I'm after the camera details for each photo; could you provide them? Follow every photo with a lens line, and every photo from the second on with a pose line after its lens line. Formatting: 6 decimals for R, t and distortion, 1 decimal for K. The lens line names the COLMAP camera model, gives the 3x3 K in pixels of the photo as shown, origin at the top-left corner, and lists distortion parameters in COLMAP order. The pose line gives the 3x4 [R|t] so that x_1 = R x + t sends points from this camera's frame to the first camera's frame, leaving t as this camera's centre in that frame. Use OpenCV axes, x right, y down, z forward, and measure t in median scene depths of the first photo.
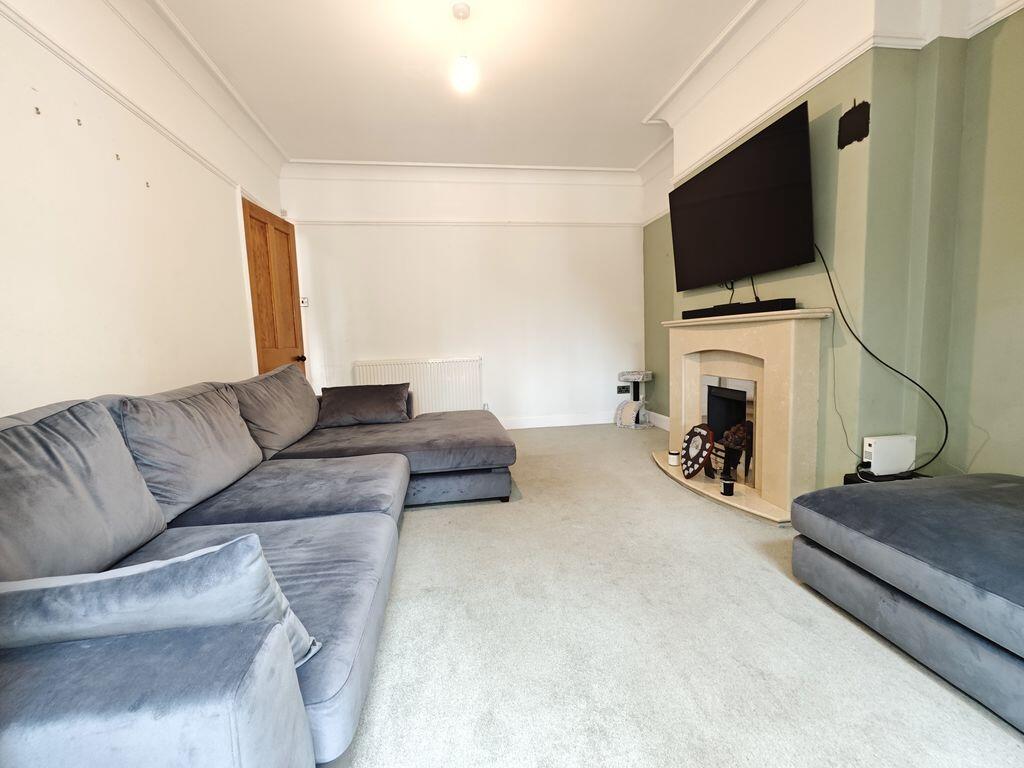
lens RADIAL K [[419.1, 0, 512.0], [0, 419.1, 384.0], [0, 0, 1]] dist [-0.000040, 0.000006]
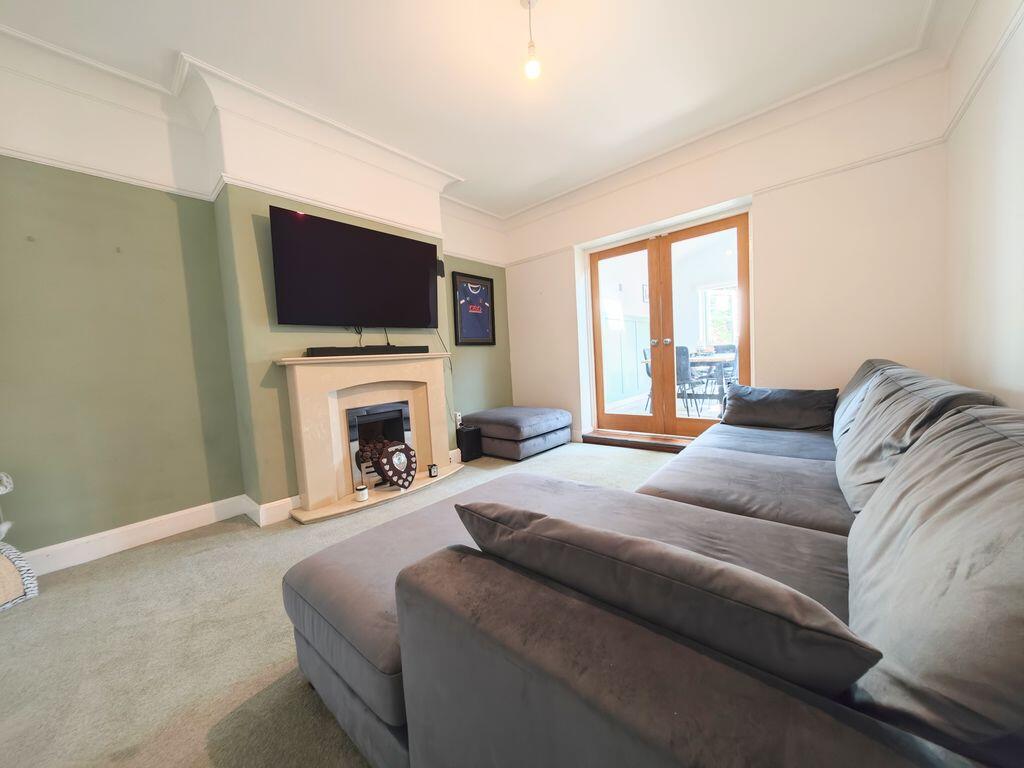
lens RADIAL K [[361.8, 0, 512.0], [0, 361.8, 384.0], [0, 0, 1]] dist [-0.000043, -0.000002]
pose [[-0.635424, 0.019193, 0.771925, -0.604361], [0.160889, 0.981041, 0.108046, -0.134932], [-0.755216, 0.192849, -0.626465, 1.463036]]
